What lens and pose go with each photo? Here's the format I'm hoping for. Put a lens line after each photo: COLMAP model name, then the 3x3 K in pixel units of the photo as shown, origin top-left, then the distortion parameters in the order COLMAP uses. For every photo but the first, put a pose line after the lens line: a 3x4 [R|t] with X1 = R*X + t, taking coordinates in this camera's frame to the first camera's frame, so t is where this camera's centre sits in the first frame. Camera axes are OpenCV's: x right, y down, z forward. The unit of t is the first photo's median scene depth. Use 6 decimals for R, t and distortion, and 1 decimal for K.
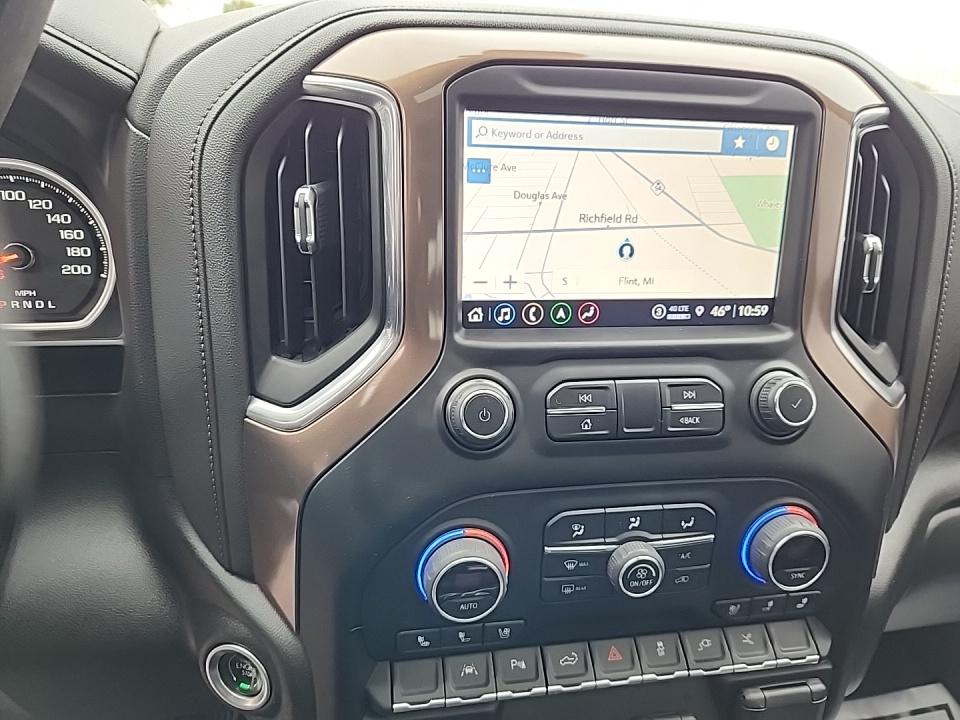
lens RADIAL K [[660.2, 0, 480.0], [0, 660.2, 360.0], [0, 0, 1]] dist [-0.007059, -0.003409]
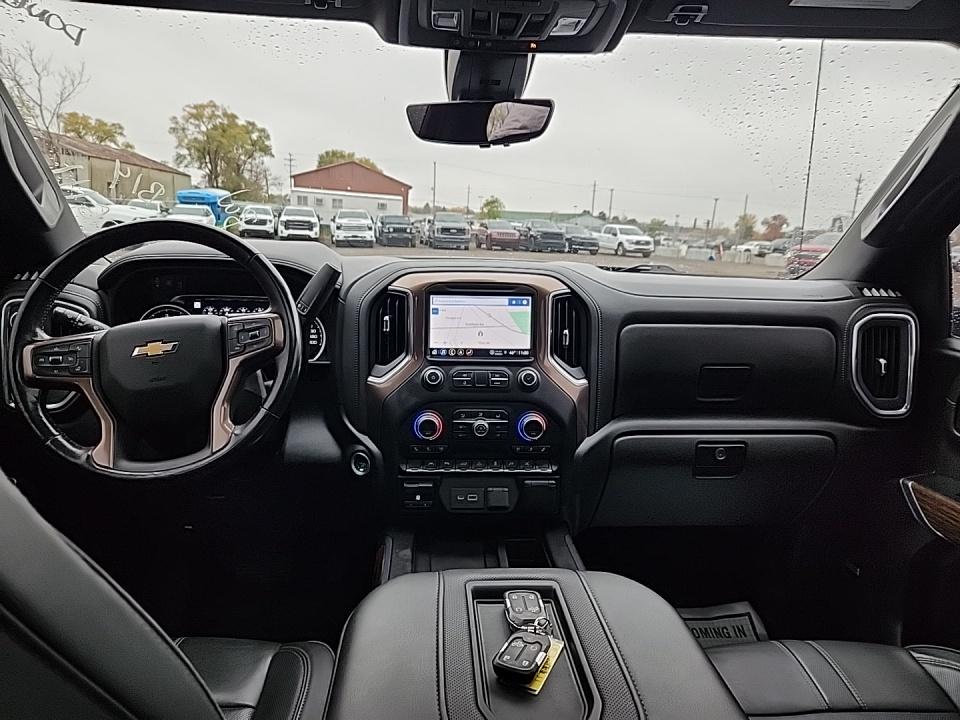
lens RADIAL K [[658.5, 0, 485.7], [0, 658.5, 371.2], [0, 0, 1]] dist [0.066694, -0.055023]
pose [[0.994110, 0.001581, -0.108367, 0.612549], [-0.019749, 0.985795, -0.166787, 0.579106], [0.106564, 0.167945, 0.980020, -2.243941]]
